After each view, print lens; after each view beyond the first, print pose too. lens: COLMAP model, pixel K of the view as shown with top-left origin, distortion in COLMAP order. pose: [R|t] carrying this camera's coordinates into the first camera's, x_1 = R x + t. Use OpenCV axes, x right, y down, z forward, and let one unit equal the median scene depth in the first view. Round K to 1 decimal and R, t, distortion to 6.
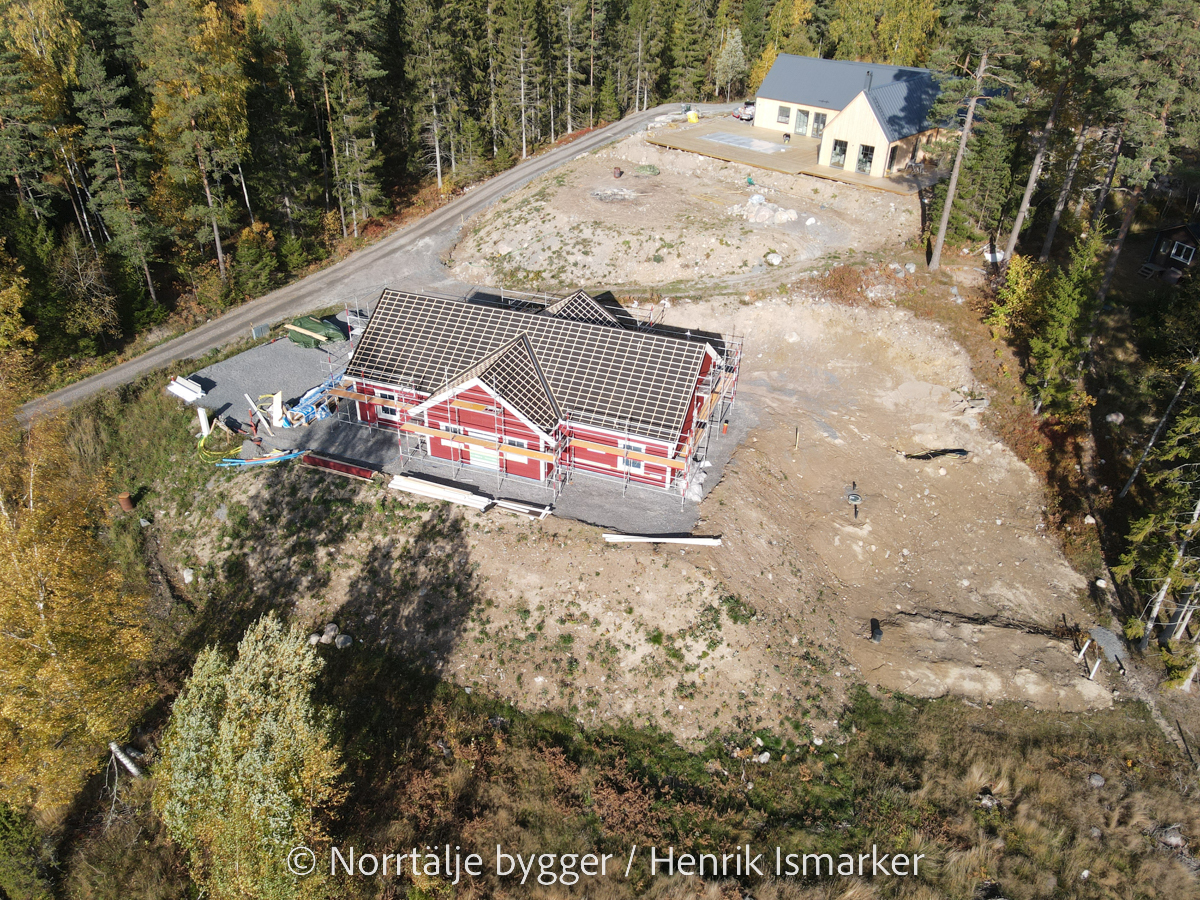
lens RADIAL K [[863.3, 0, 600.0], [0, 863.3, 450.0], [0, 0, 1]] dist [0.000586, 0.001406]
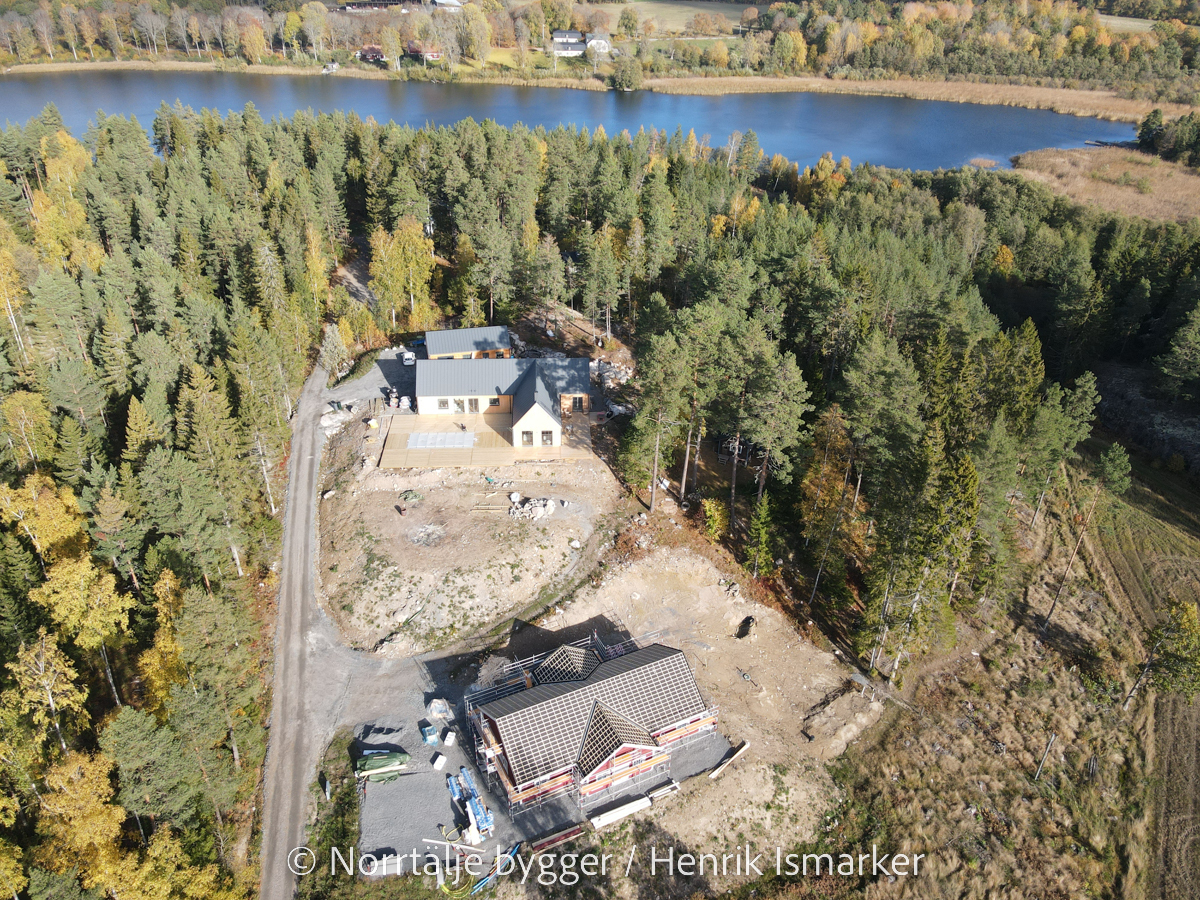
lens RADIAL K [[876.2, 0, 601.0], [0, 876.2, 444.6], [0, 0, 1]] dist [0.009809, 0.011667]
pose [[0.684967, -0.383416, 0.619526, -1.006684], [0.384570, 0.912489, 0.139533, -0.868977], [-0.618809, 0.142676, 0.772476, -0.419912]]
